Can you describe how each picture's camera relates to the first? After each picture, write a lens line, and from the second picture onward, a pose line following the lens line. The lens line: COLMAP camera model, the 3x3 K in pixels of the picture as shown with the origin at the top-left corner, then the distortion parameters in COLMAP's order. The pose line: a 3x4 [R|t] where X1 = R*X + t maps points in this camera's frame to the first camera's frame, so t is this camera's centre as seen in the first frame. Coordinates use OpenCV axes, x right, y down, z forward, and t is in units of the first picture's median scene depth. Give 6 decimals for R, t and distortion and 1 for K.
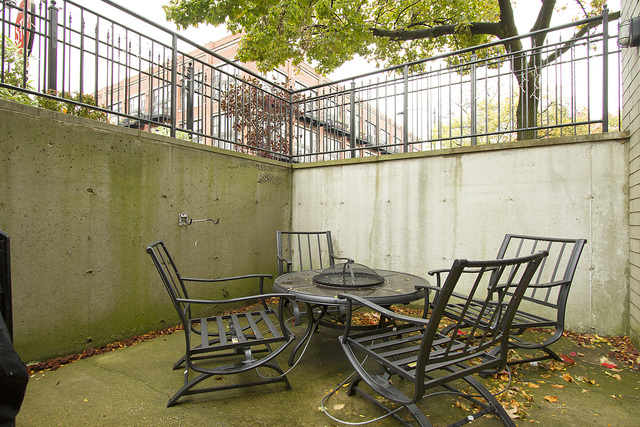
lens RADIAL K [[343.2, 0, 318.7], [0, 343.2, 215.5], [0, 0, 1]] dist [0.000944, -0.000235]
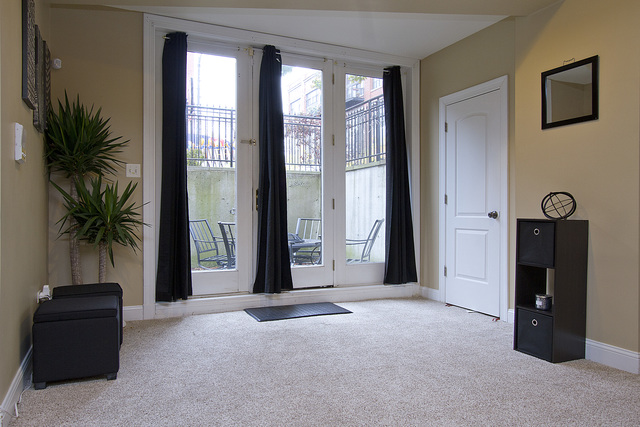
lens RADIAL K [[461.4, 0, 322.2], [0, 461.4, 214.3], [0, 0, 1]] dist [-0.004214, -0.000869]
pose [[0.846832, -0.001757, -0.531858, 1.099754], [0.007903, 0.999926, 0.009280, 0.010221], [0.531802, -0.012062, 0.846783, -0.716863]]
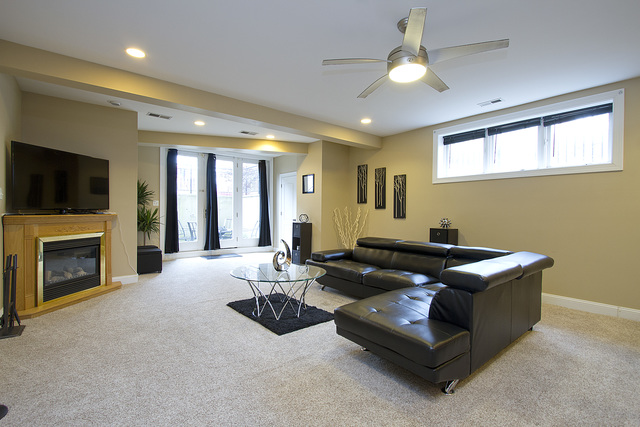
lens RADIAL K [[309.3, 0, 315.8], [0, 309.3, 213.1], [0, 0, 1]] dist [-0.001488, 0.000045]
pose [[0.942544, 0.005912, -0.334031, 2.043895], [-0.000222, 0.999854, 0.017069, -0.097722], [0.334083, -0.016014, 0.942408, -1.932685]]
